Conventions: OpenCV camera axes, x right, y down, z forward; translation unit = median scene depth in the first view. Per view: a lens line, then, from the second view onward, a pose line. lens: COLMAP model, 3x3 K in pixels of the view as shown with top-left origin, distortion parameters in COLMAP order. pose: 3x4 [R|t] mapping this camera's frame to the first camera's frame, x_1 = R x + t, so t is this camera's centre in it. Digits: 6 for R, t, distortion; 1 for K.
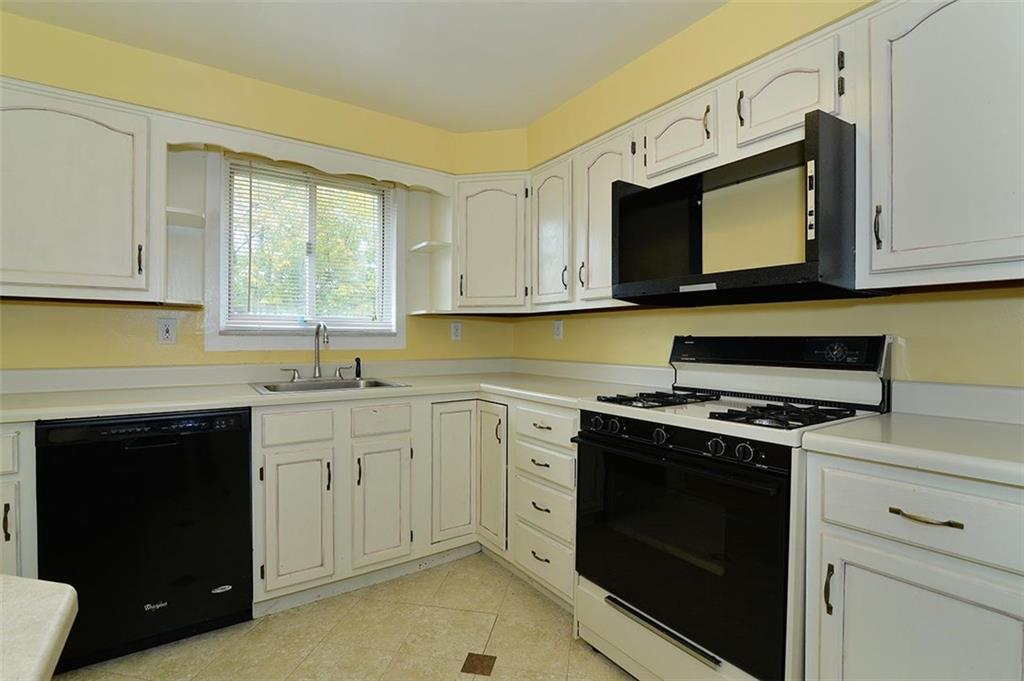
lens RADIAL K [[467.7, 0, 508.7], [0, 467.7, 339.3], [0, 0, 1]] dist [-0.015232, -0.000440]
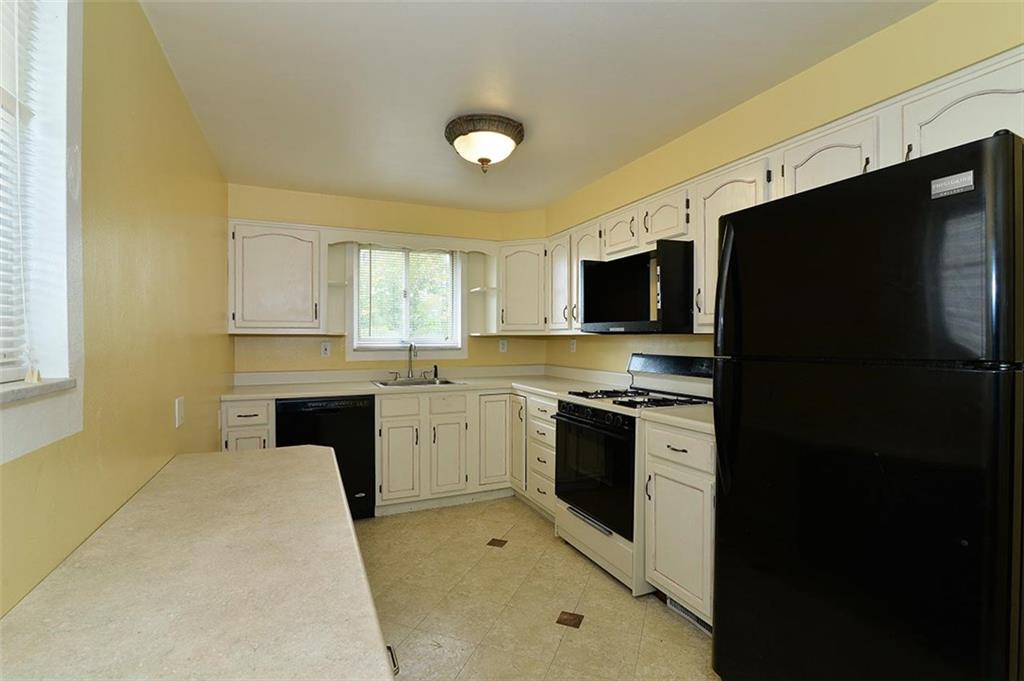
lens RADIAL K [[467.7, 0, 511.7], [0, 467.7, 339.1], [0, 0, 1]] dist [-0.015232, -0.000440]
pose [[0.984027, -0.002639, -0.178001, 0.253162], [0.002737, 0.999996, 0.000301, -0.058745], [0.177999, -0.000783, 0.984030, -0.599546]]
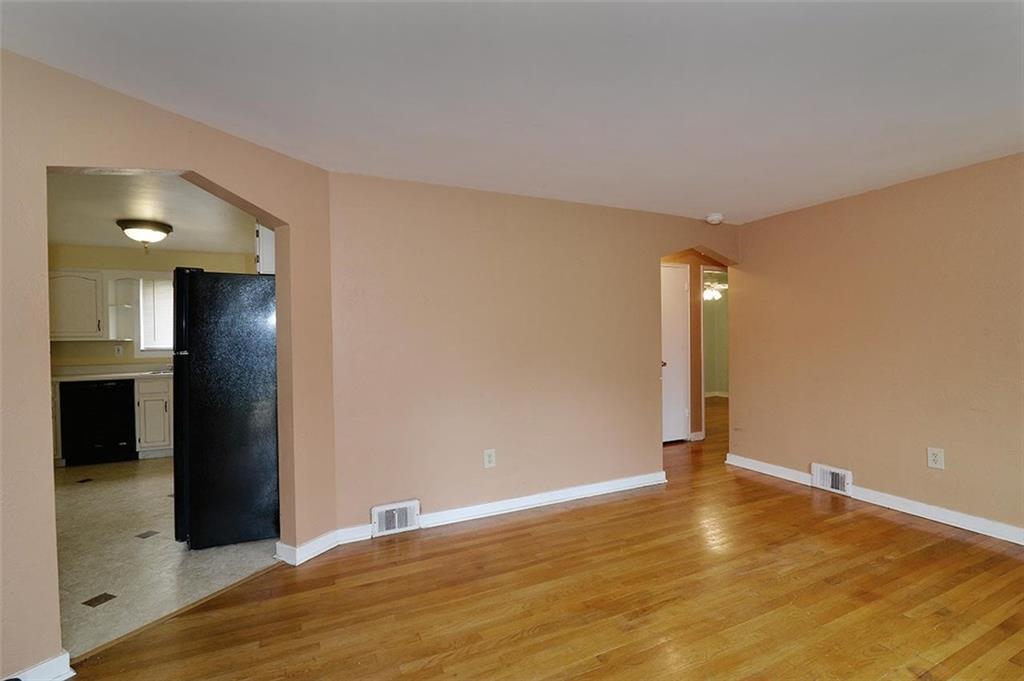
lens RADIAL K [[467.7, 0, 512.0], [0, 467.7, 341.6], [0, 0, 1]] dist [-0.015232, -0.000440]
pose [[0.988647, -0.011917, -0.149785, 1.879904], [0.012976, 0.999897, 0.006097, -0.057495], [0.149697, -0.007971, 0.988700, -1.239104]]
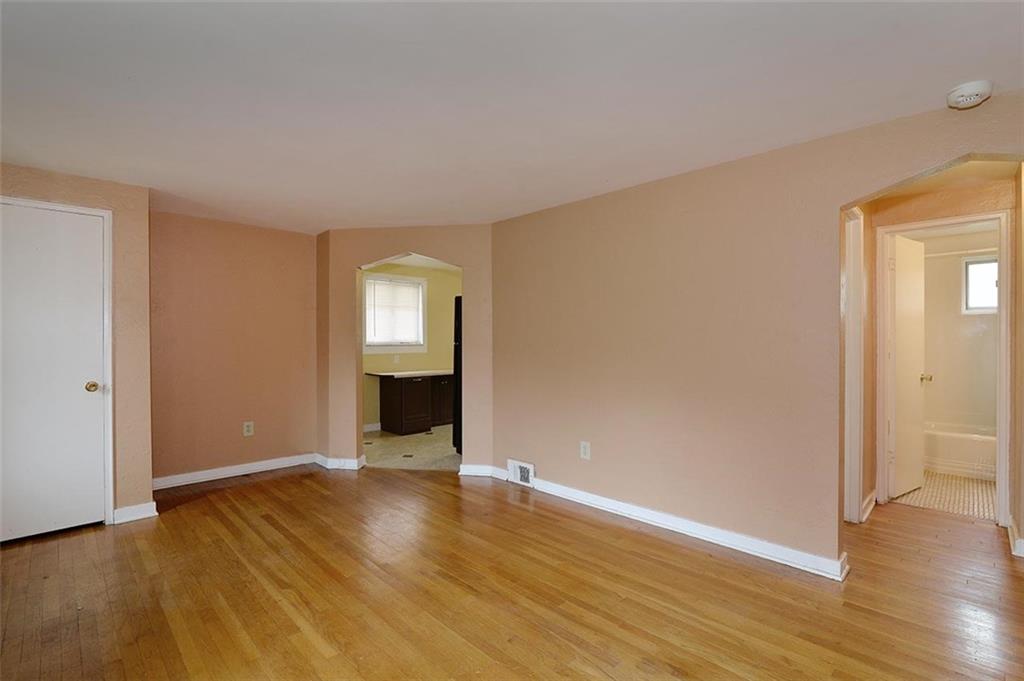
lens RADIAL K [[467.7, 0, 508.6], [0, 467.7, 340.9], [0, 0, 1]] dist [-0.015232, -0.000440]
pose [[0.181389, -0.001996, -0.983409, 4.738288], [-0.001777, 0.999996, -0.002358, -0.021868], [0.983410, 0.002175, 0.181384, 0.927879]]
